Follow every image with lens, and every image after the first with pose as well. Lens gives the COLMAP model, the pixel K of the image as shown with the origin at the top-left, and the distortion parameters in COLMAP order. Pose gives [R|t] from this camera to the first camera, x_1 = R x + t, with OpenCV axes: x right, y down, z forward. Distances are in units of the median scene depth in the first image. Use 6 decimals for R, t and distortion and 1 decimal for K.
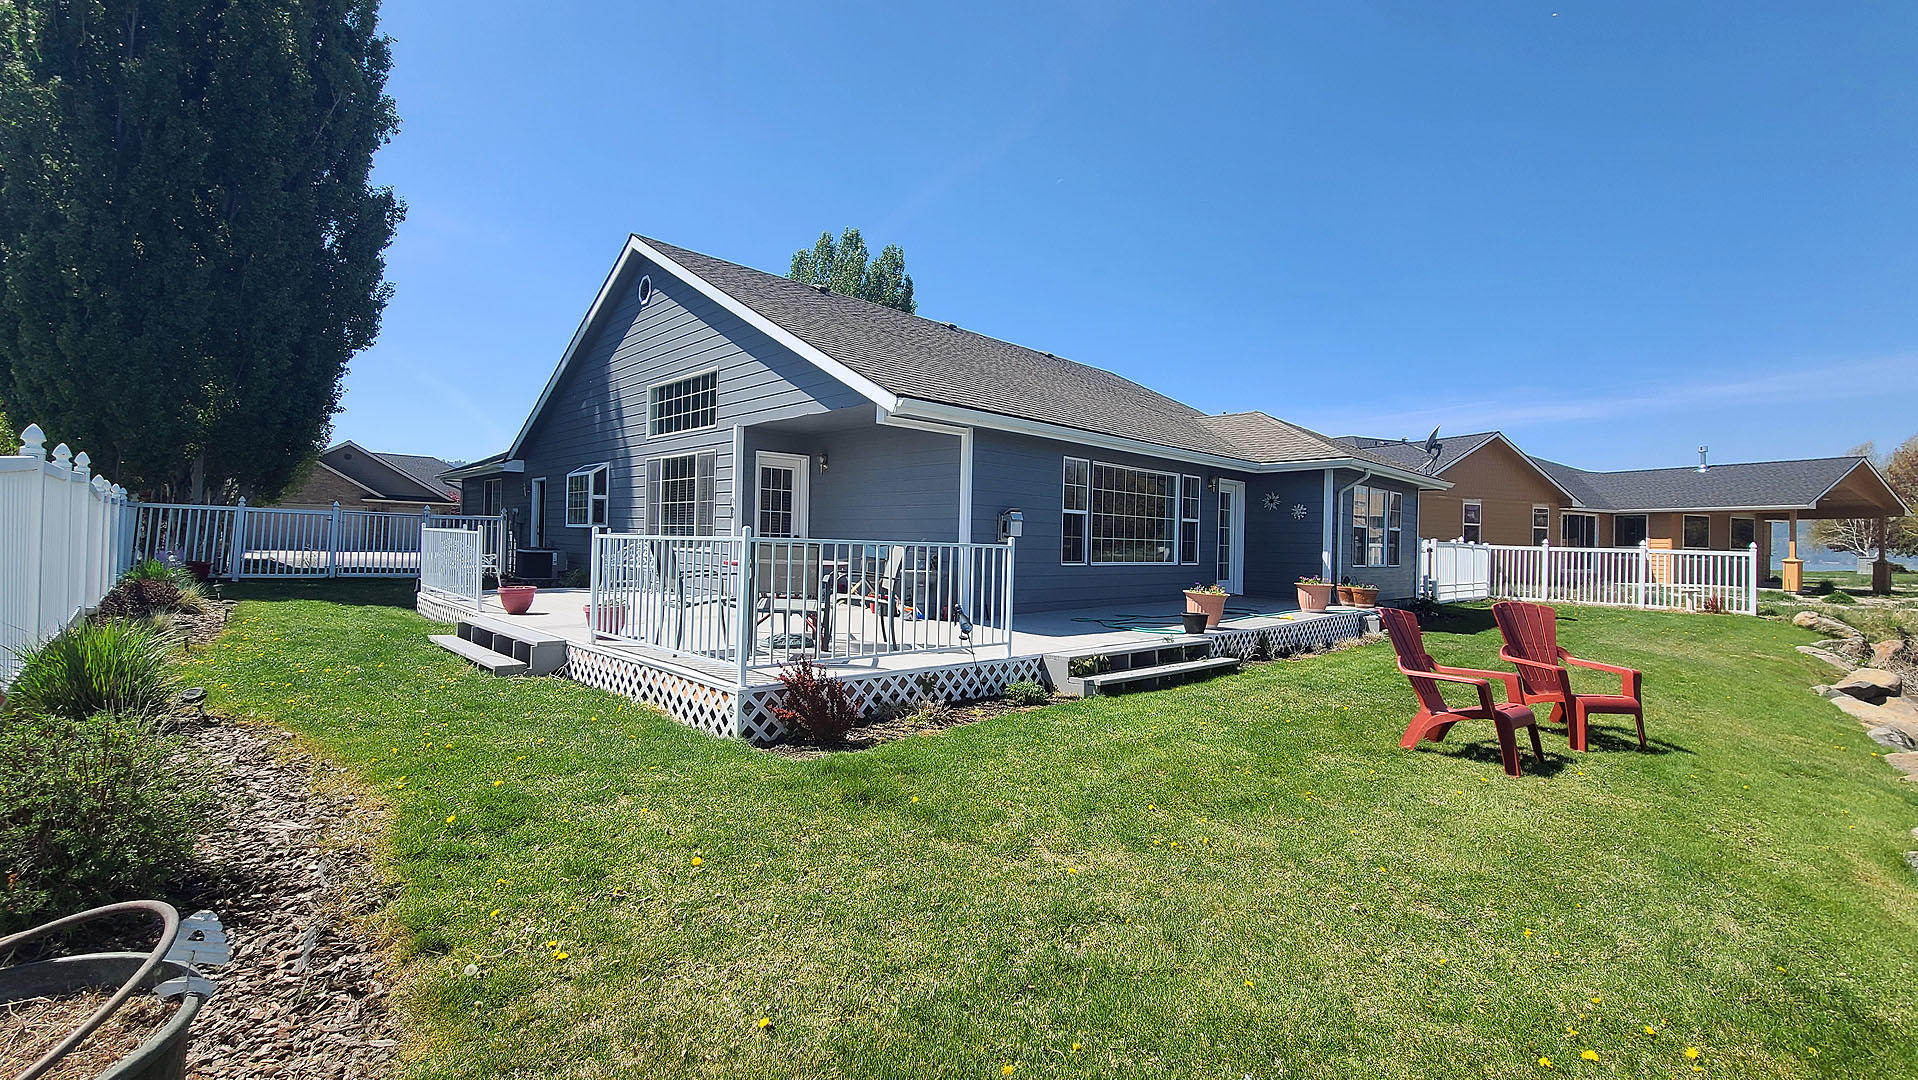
lens RADIAL K [[783.3, 0, 958.2], [0, 783.3, 538.1], [0, 0, 1]] dist [0.001870, -0.000213]
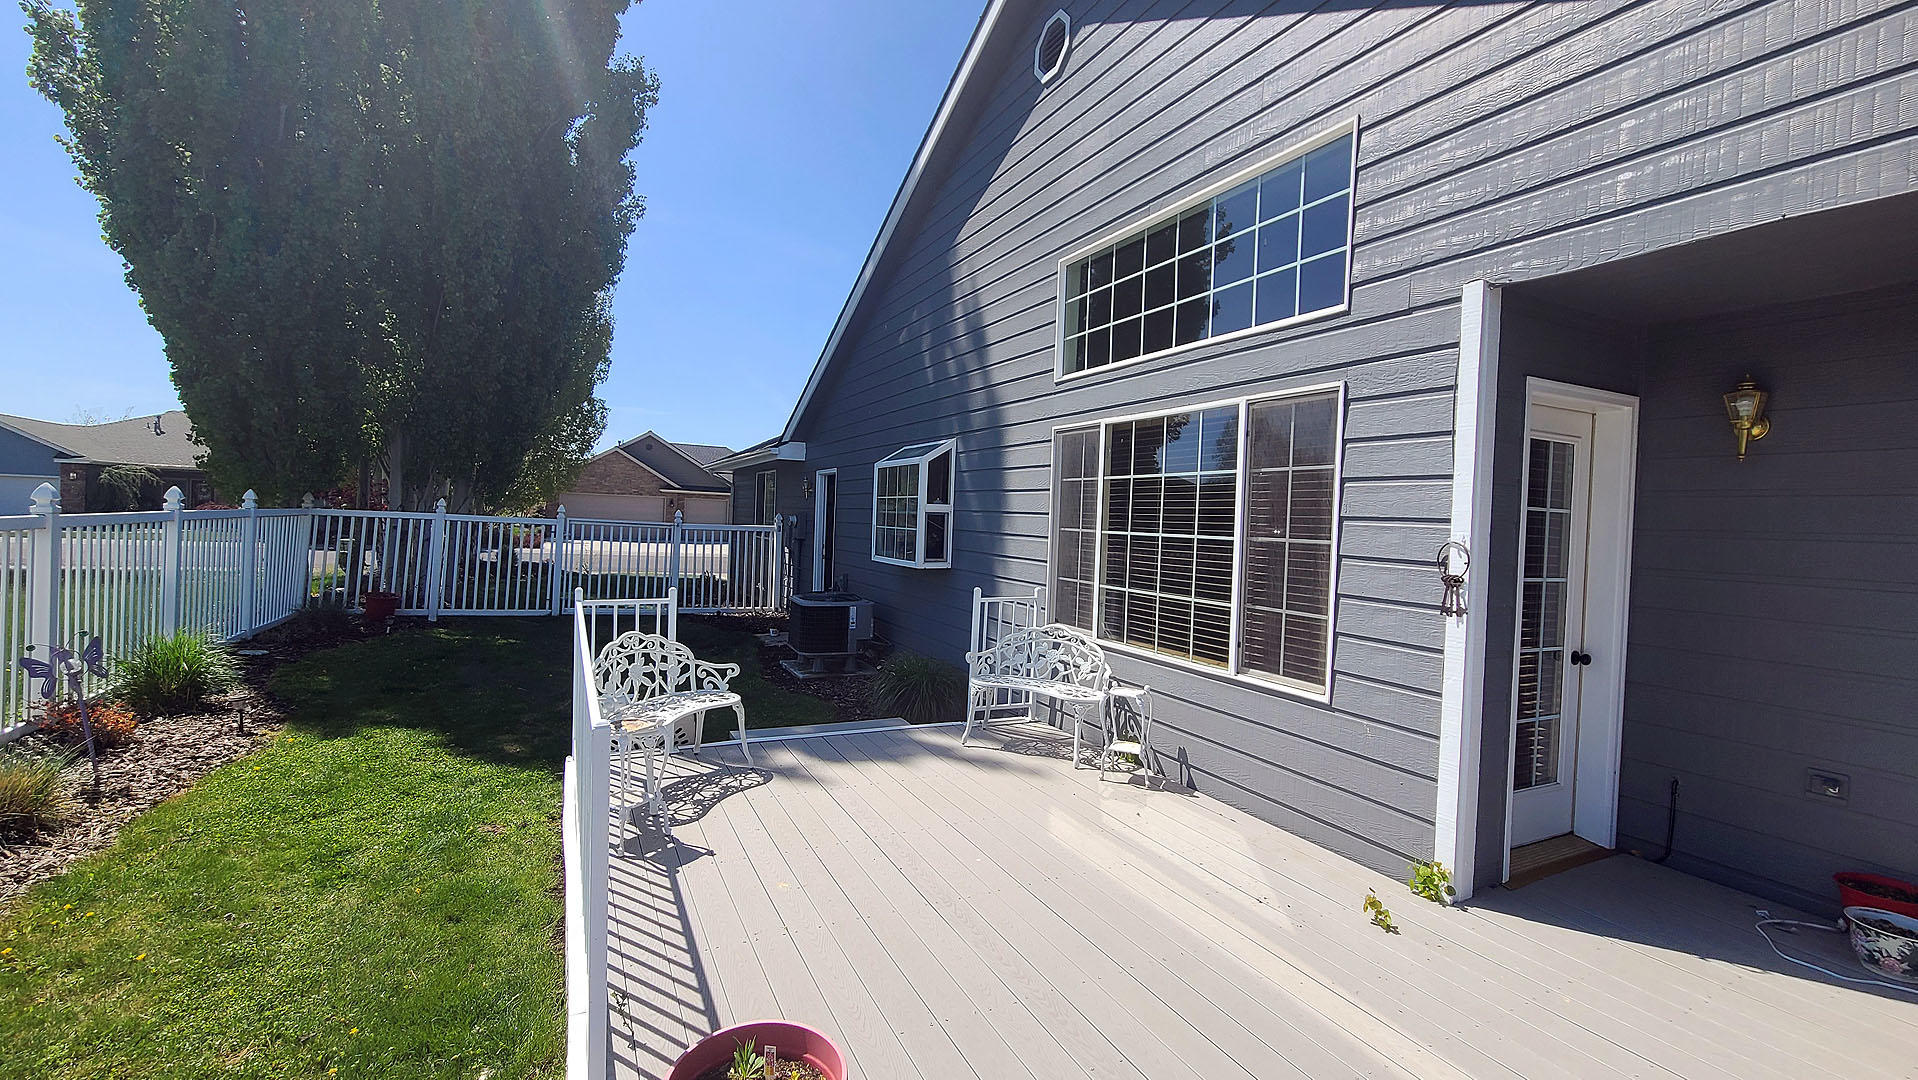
lens RADIAL K [[783.3, 0, 971.7], [0, 783.3, 541.6], [0, 0, 1]] dist [0.001870, -0.000213]
pose [[0.956104, 0.020637, -0.292300, -0.298875], [-0.014325, 0.999616, 0.023718, -0.044663], [0.292678, -0.018490, 0.956032, 0.542465]]
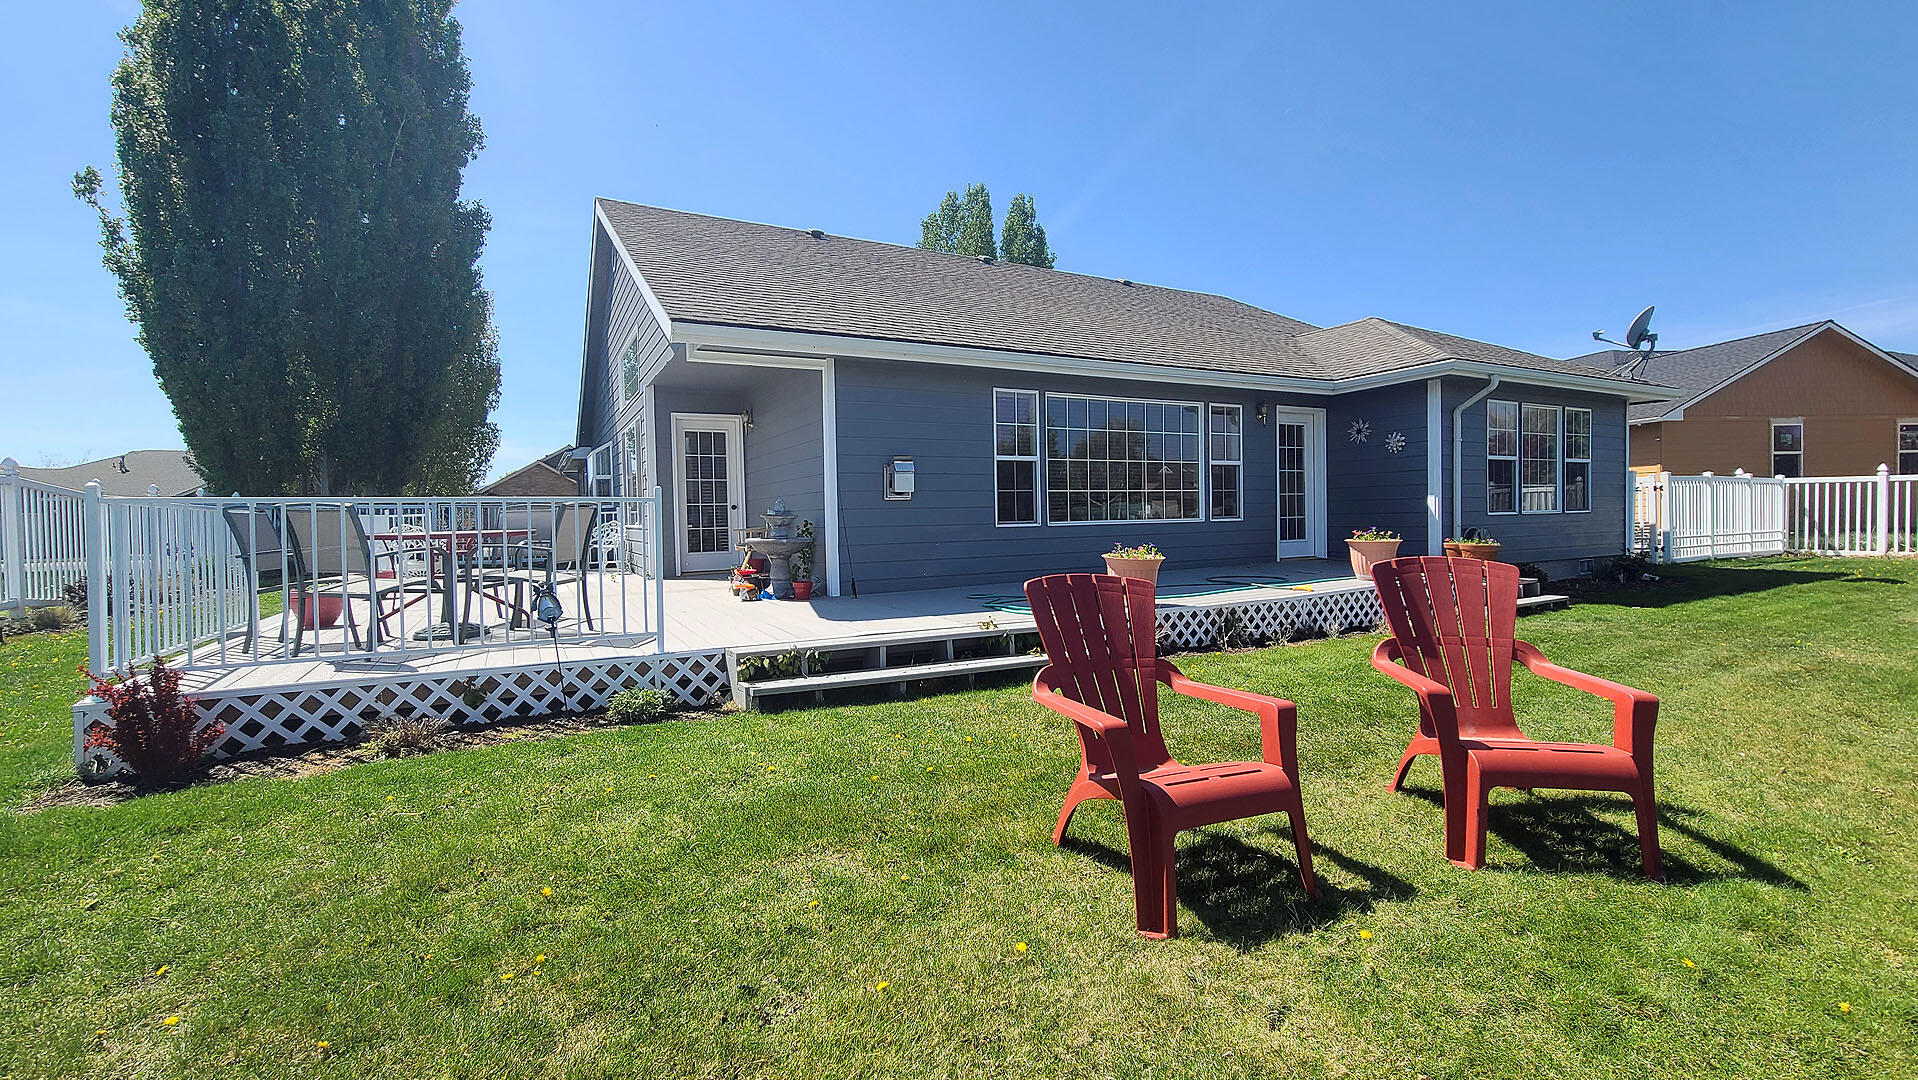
lens RADIAL K [[783.3, 0, 949.9], [0, 783.3, 543.8], [0, 0, 1]] dist [0.001870, -0.000213]
pose [[0.959542, -0.032776, -0.279650, 0.239765], [0.043955, 0.998462, 0.033798, 0.017872], [0.278112, -0.044723, 0.959507, 0.177209]]
